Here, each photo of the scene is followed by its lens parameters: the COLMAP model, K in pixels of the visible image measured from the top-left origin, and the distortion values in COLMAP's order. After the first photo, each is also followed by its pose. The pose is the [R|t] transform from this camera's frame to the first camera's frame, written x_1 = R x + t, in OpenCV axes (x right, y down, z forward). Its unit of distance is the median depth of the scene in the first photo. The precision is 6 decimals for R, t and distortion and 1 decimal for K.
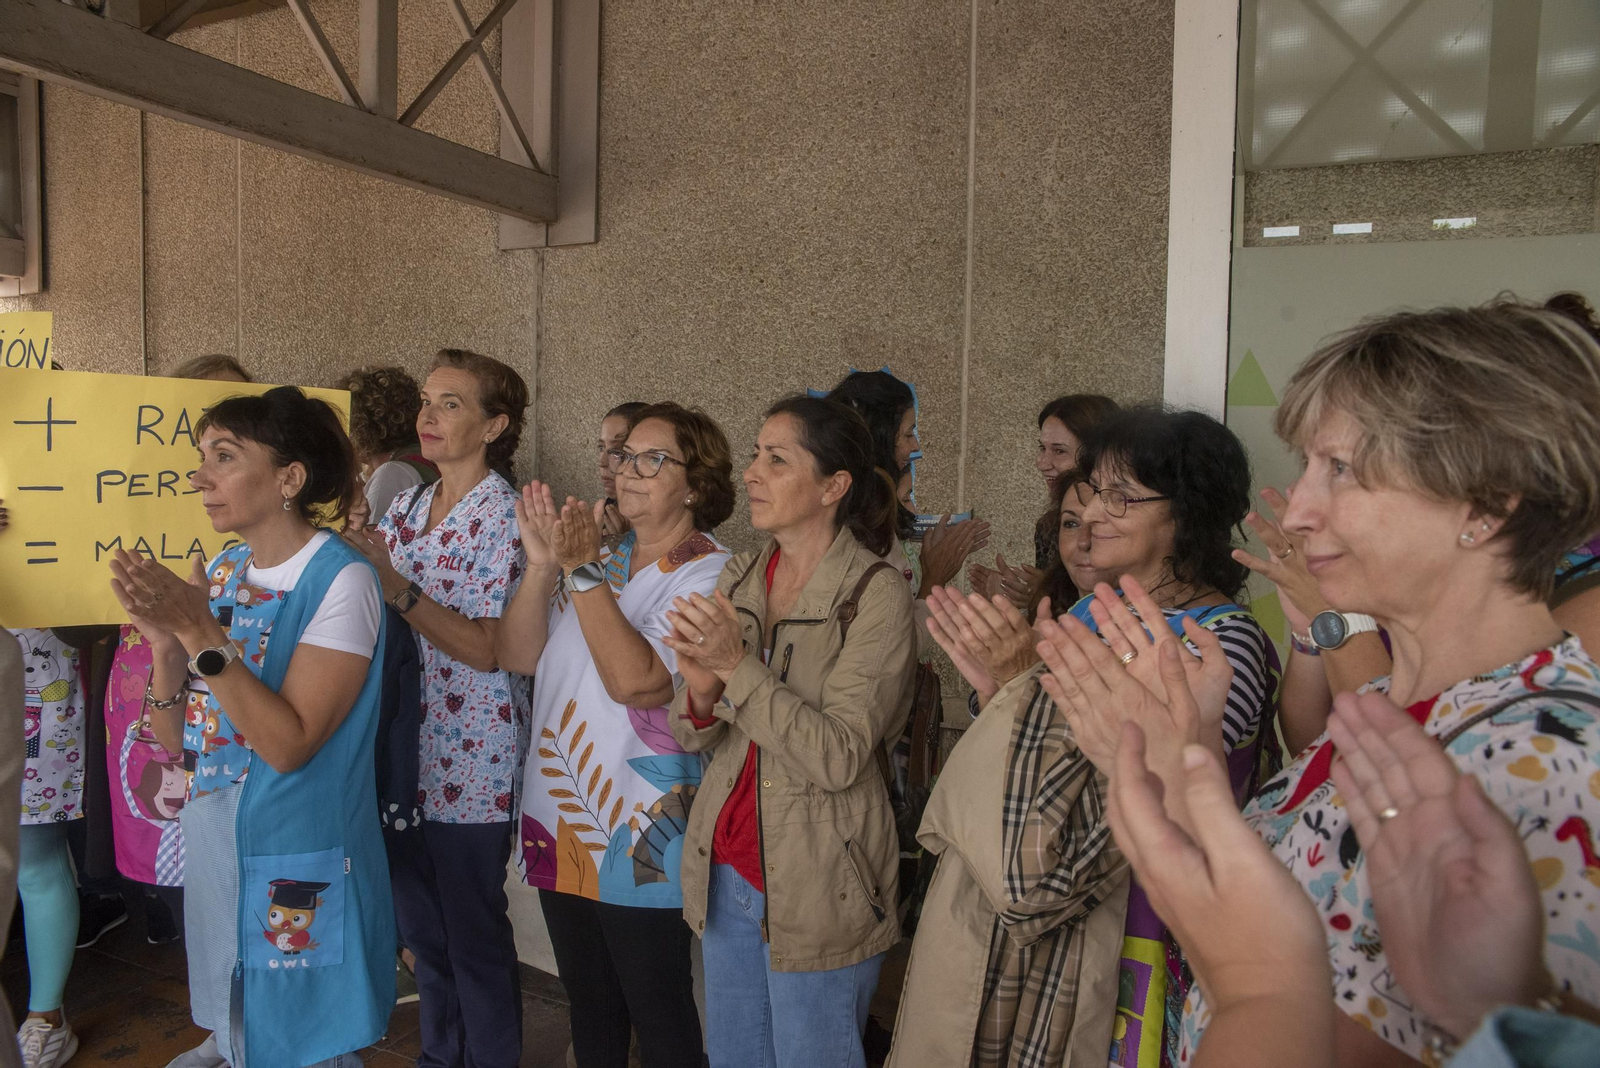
lens RADIAL K [[1102.0, 0, 791.1], [0, 1102.0, 537.0], [0, 0, 1]] dist [-0.120558, 0.101378]
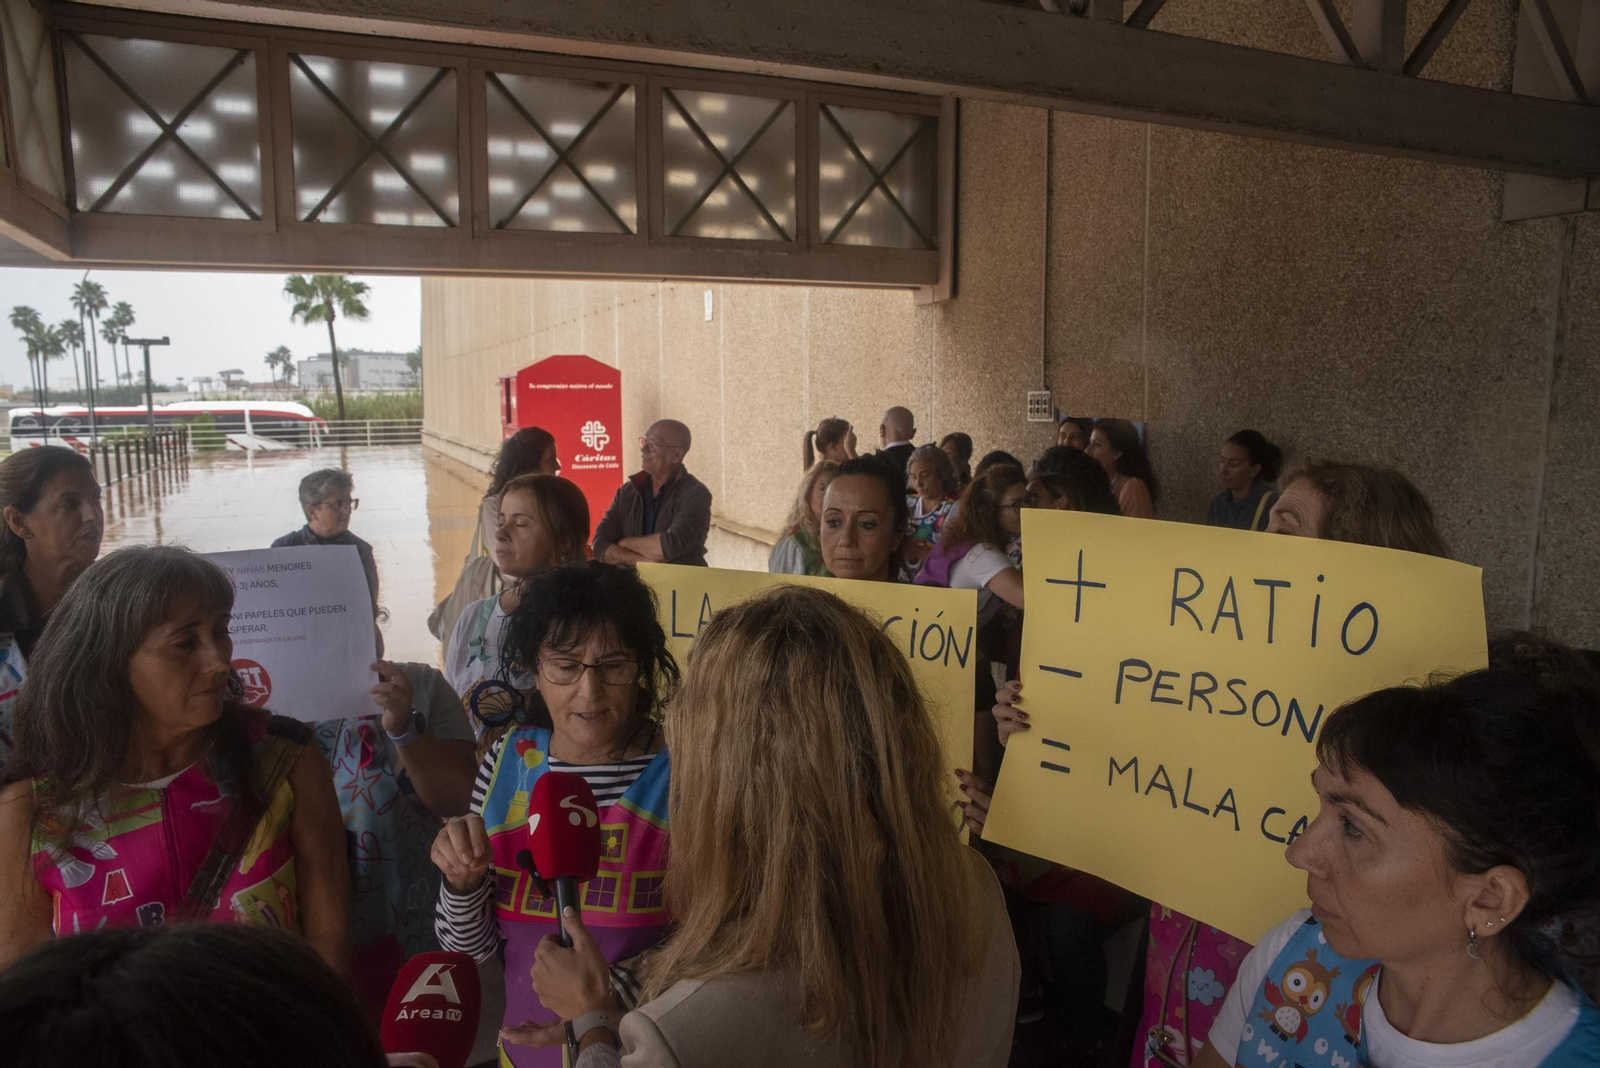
lens RADIAL K [[1088.3, 0, 790.6], [0, 1088.3, 536.1], [0, 0, 1]] dist [-0.122903, 0.097365]
pose [[0.751652, 0.065748, -0.656275, -0.164299], [-0.034105, 0.997562, 0.060878, -0.082416], [0.658678, -0.023377, 0.752062, 0.136836]]
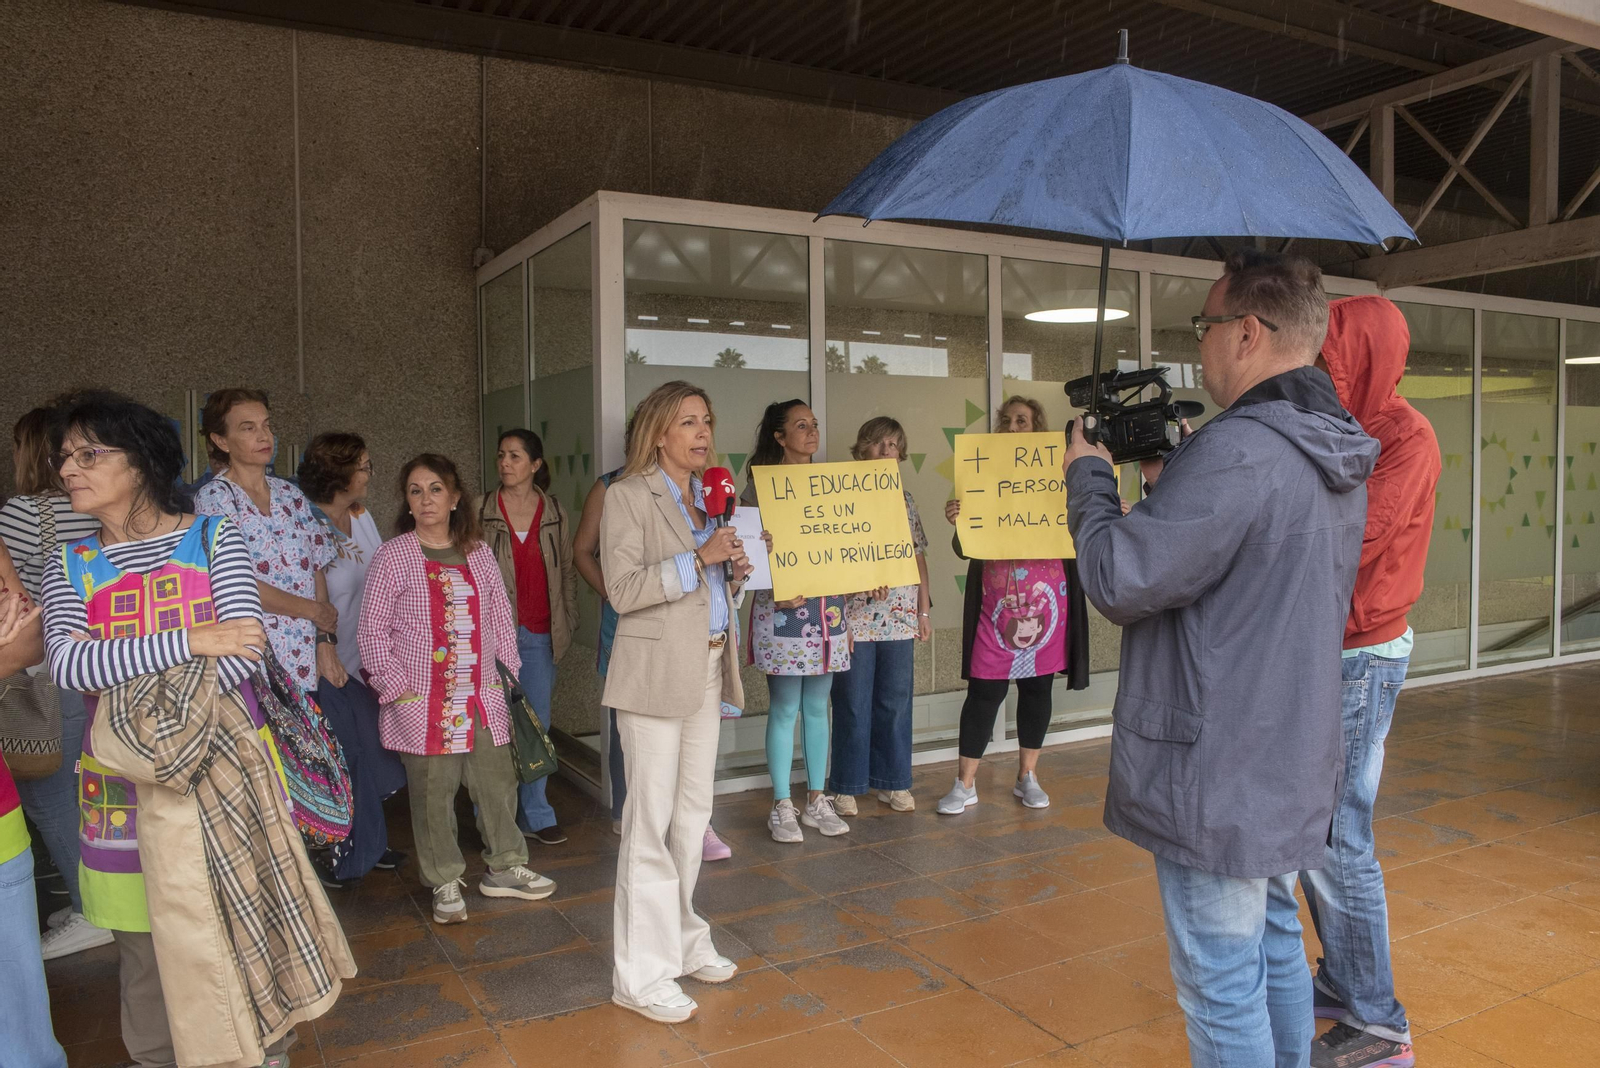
lens RADIAL K [[1197.9, 0, 792.8], [0, 1197.9, 536.0], [0, 0, 1]] dist [-0.111423, 0.098927]
pose [[0.596801, -0.067647, 0.799533, -0.624180], [0.083171, 0.996288, 0.022212, 0.034014], [-0.798067, 0.053241, 0.600212, -0.359199]]
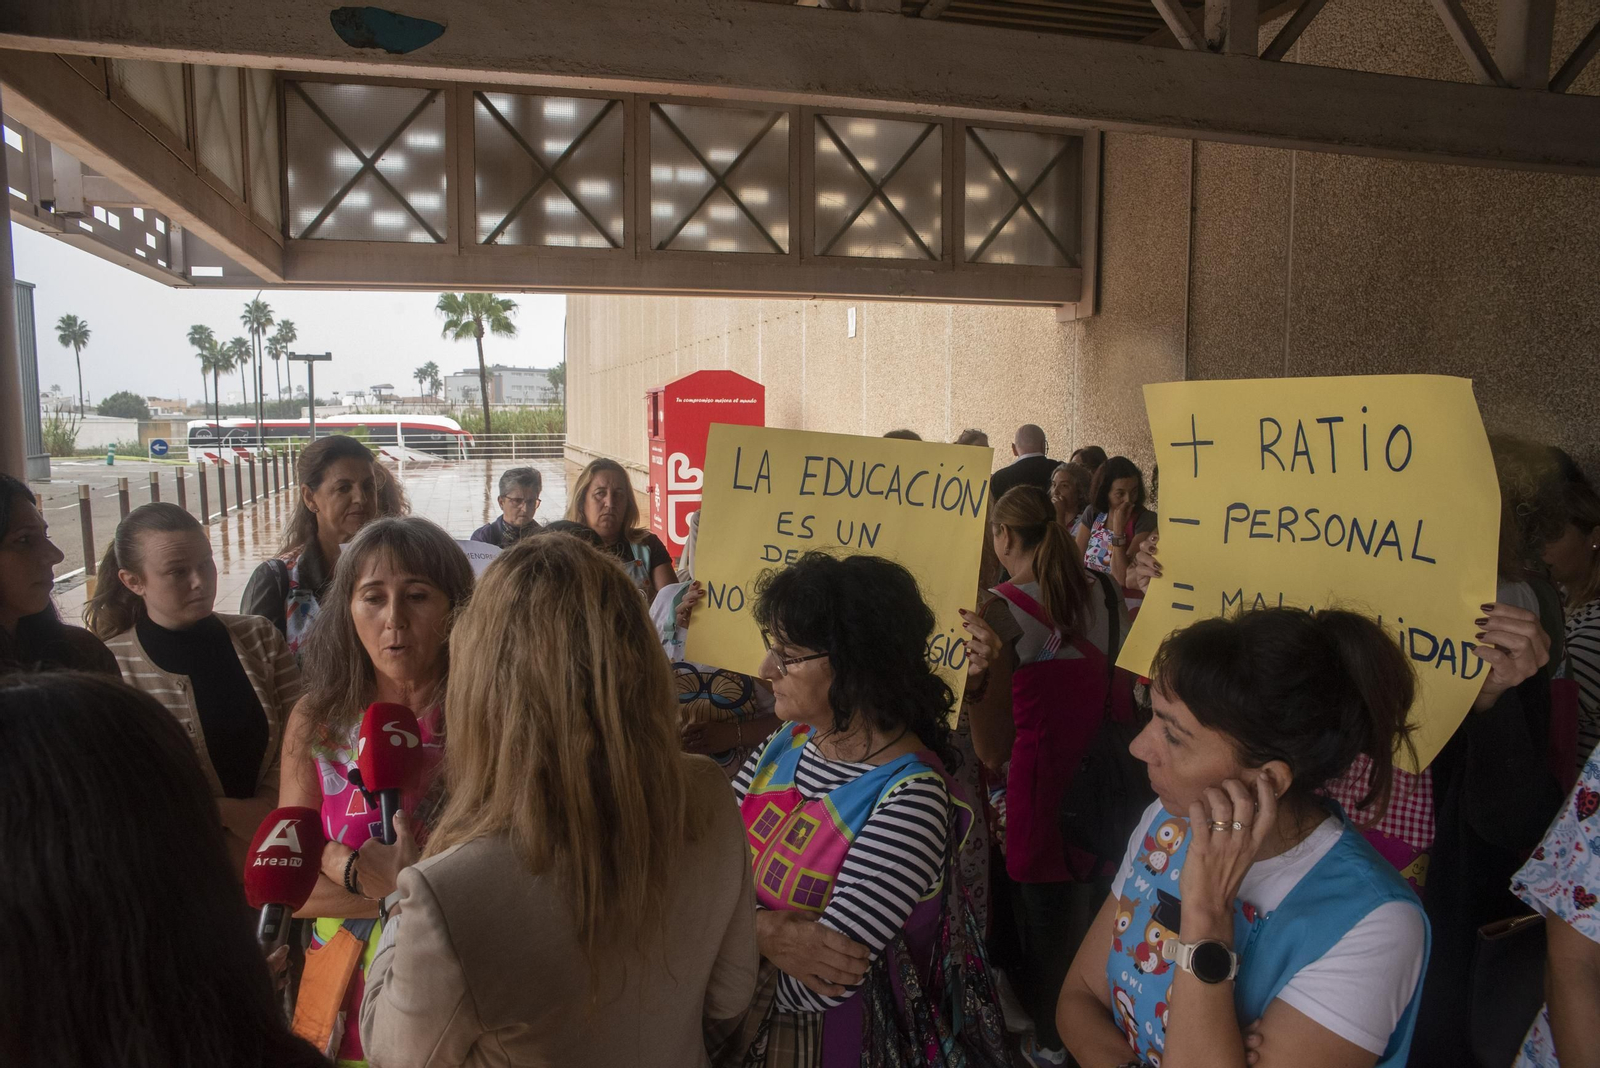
lens RADIAL K [[1102.0, 0, 791.1], [0, 1102.0, 537.0], [0, 0, 1]] dist [-0.120558, 0.101378]
pose [[0.664994, 0.067943, -0.743752, -0.123166], [-0.047415, 0.997685, 0.048747, -0.070208], [0.745342, 0.002849, 0.666676, 0.077963]]
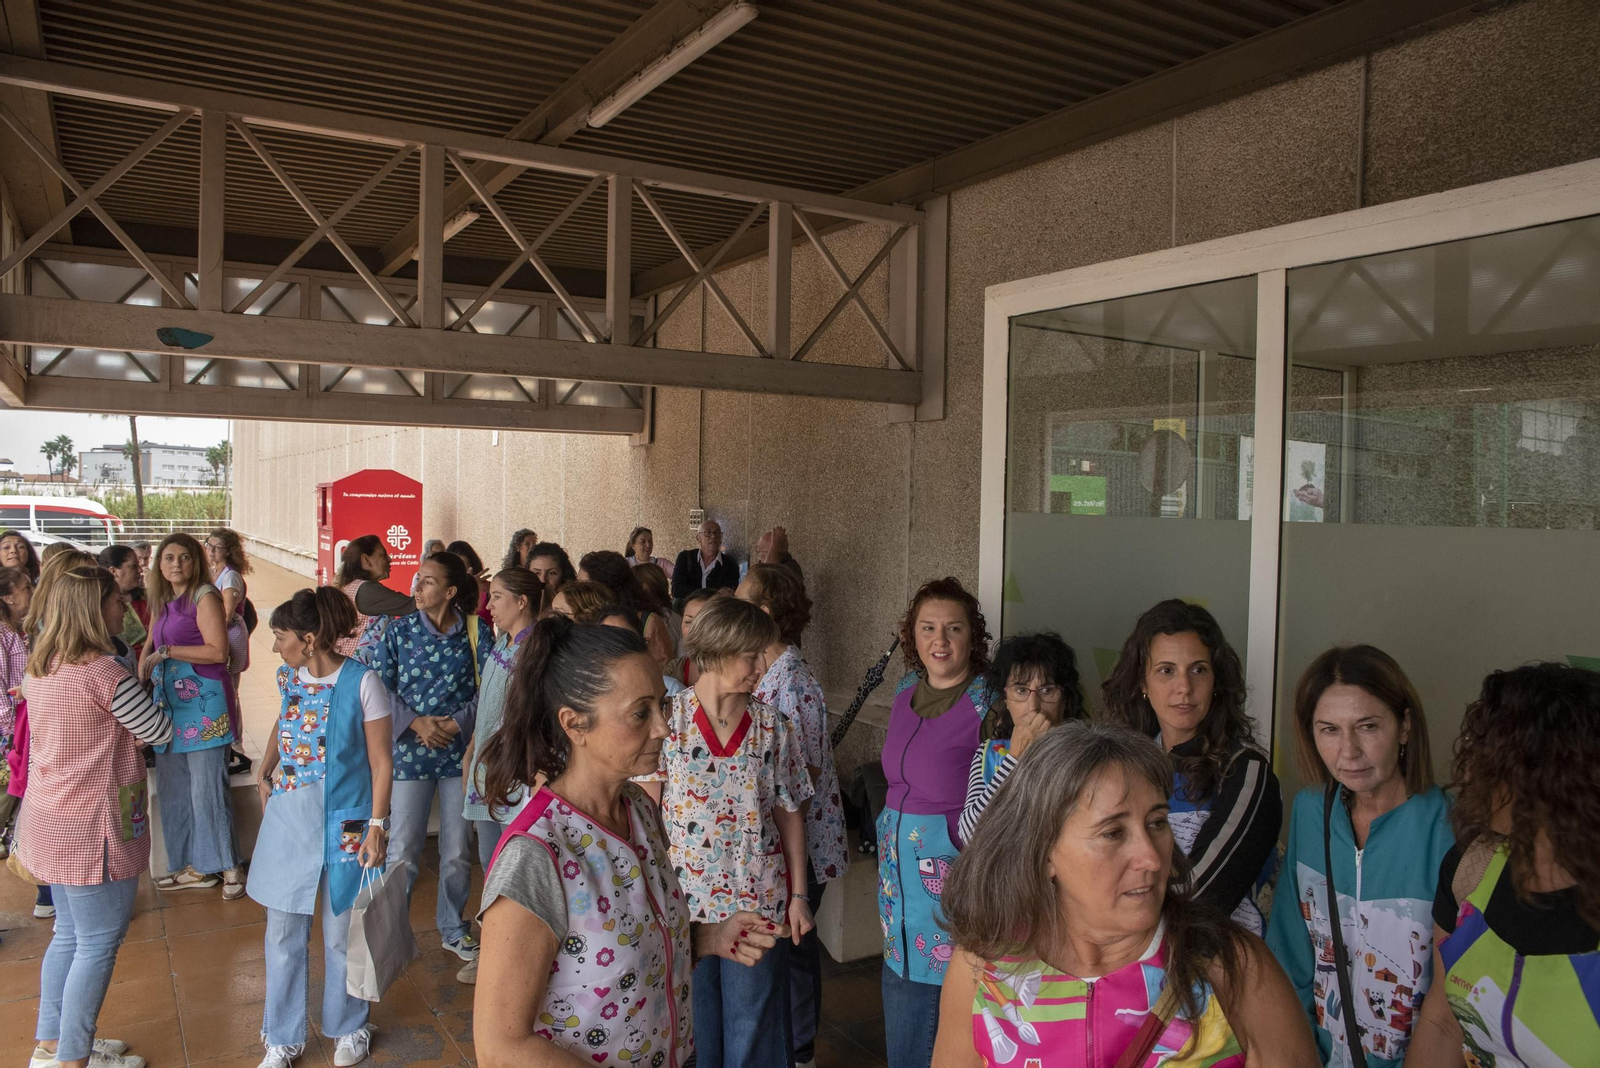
lens RADIAL K [[1142.2, 0, 791.7], [0, 1142.2, 531.1], [0, 0, 1]] dist [-0.118777, 0.100924]
pose [[0.839275, 0.009374, -0.543627, 0.467950], [-0.043553, 0.997797, -0.050033, -0.053291], [0.541961, 0.065668, 0.837834, -0.312253]]
